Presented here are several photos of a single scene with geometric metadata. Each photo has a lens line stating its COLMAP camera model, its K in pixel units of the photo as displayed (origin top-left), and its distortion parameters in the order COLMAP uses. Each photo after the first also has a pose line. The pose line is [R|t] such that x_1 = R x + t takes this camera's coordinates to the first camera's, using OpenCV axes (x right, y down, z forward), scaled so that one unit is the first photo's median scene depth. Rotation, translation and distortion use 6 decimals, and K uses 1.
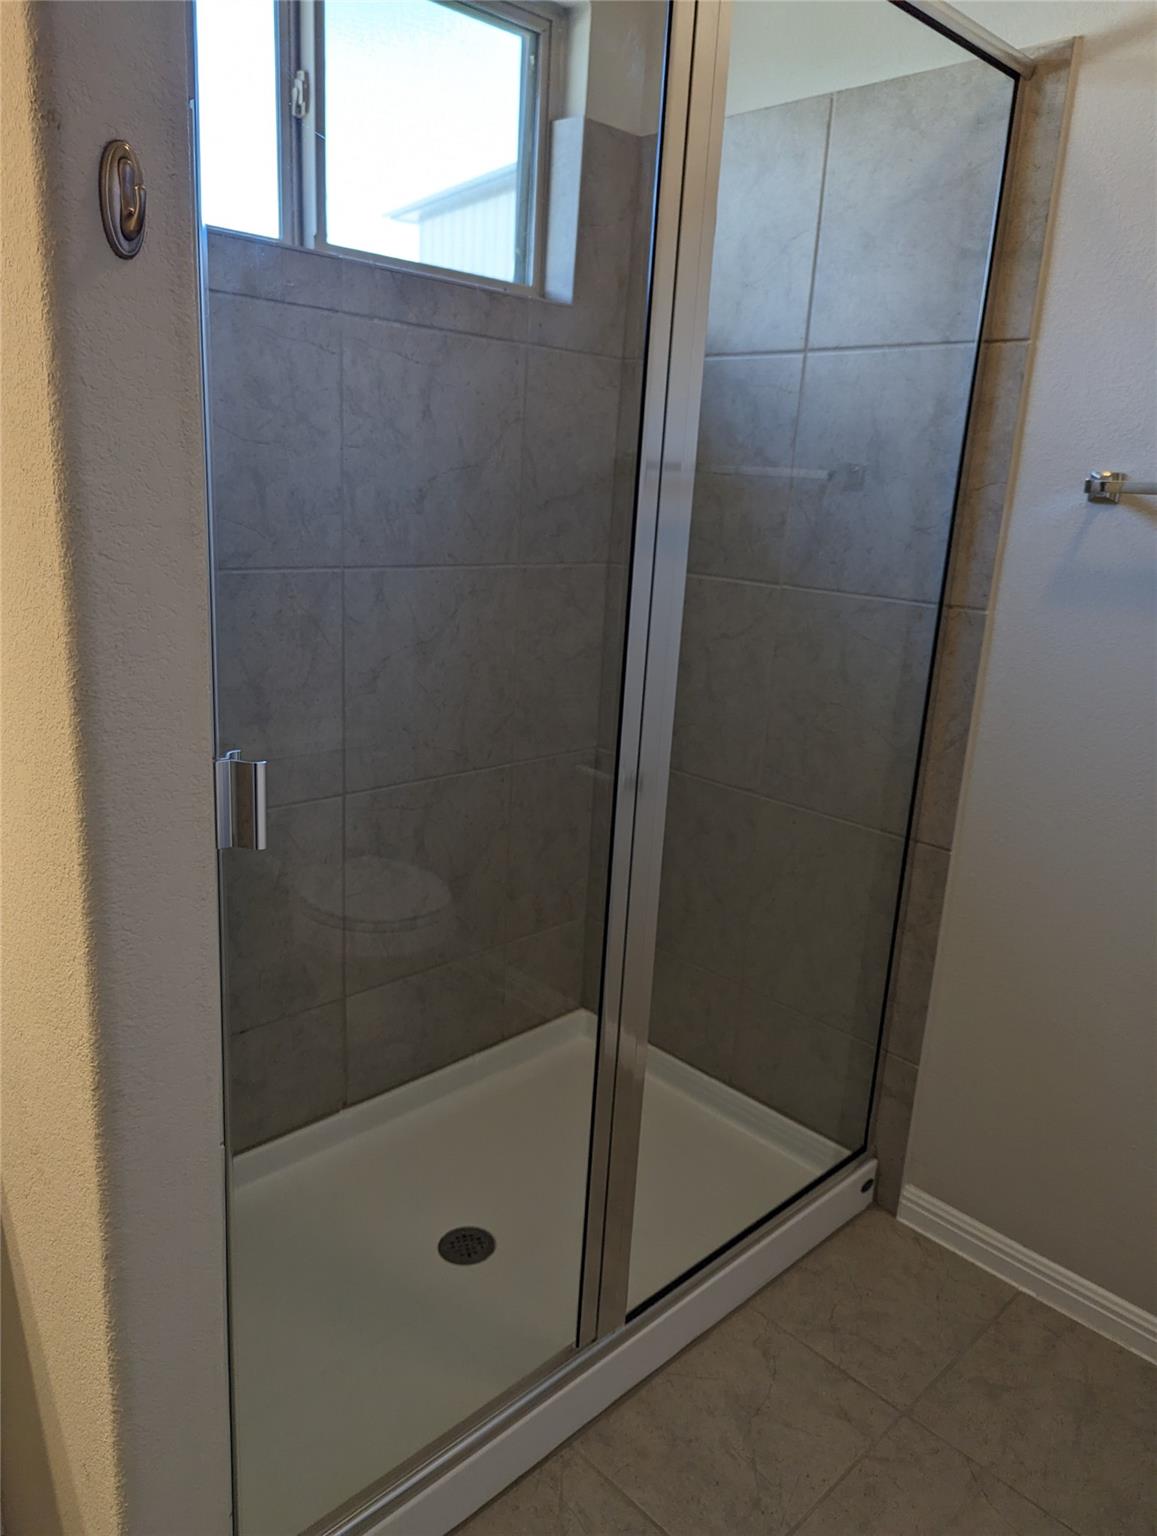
lens RADIAL K [[1074.9, 0, 578.5], [0, 1074.9, 768.0], [0, 0, 1]] dist [0.005697, -0.041830]
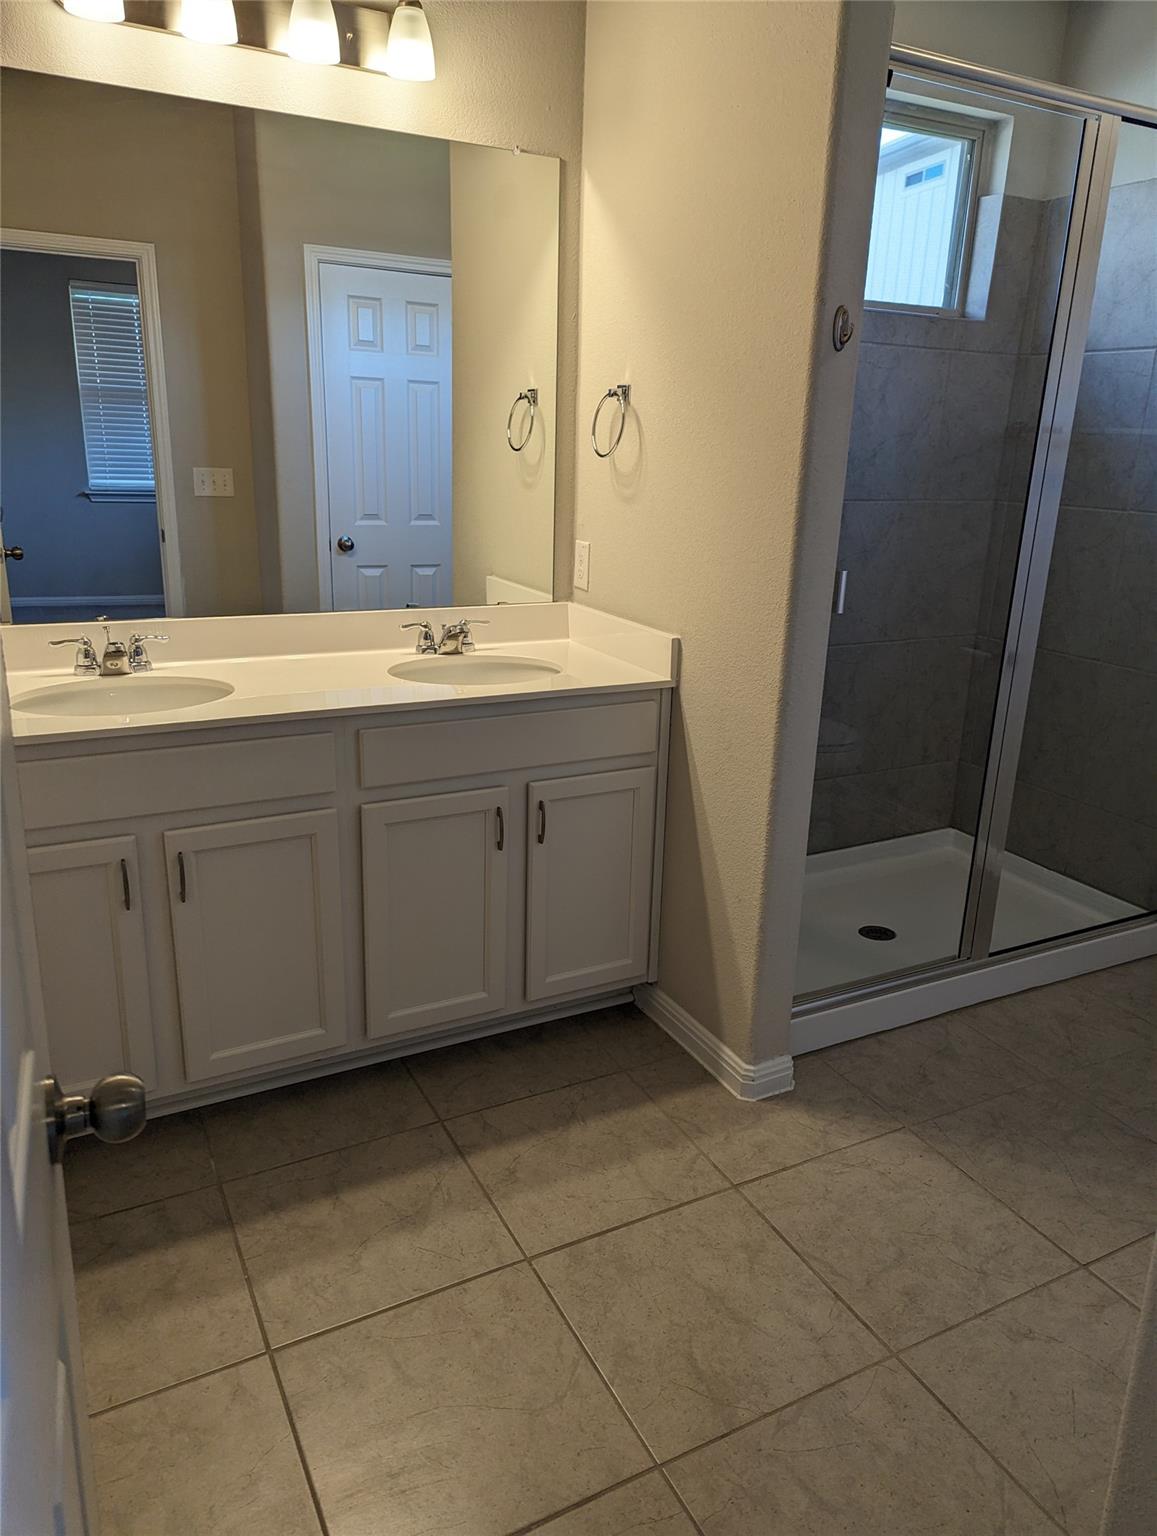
lens RADIAL K [[1064.1, 0, 570.7], [0, 1064.1, 763.5], [0, 0, 1]] dist [-0.003005, -0.005667]
pose [[0.952894, 0.061193, -0.297066, -0.079369], [-0.054462, 0.998038, 0.030890, 0.163338], [0.298373, -0.013256, 0.954357, -0.580997]]
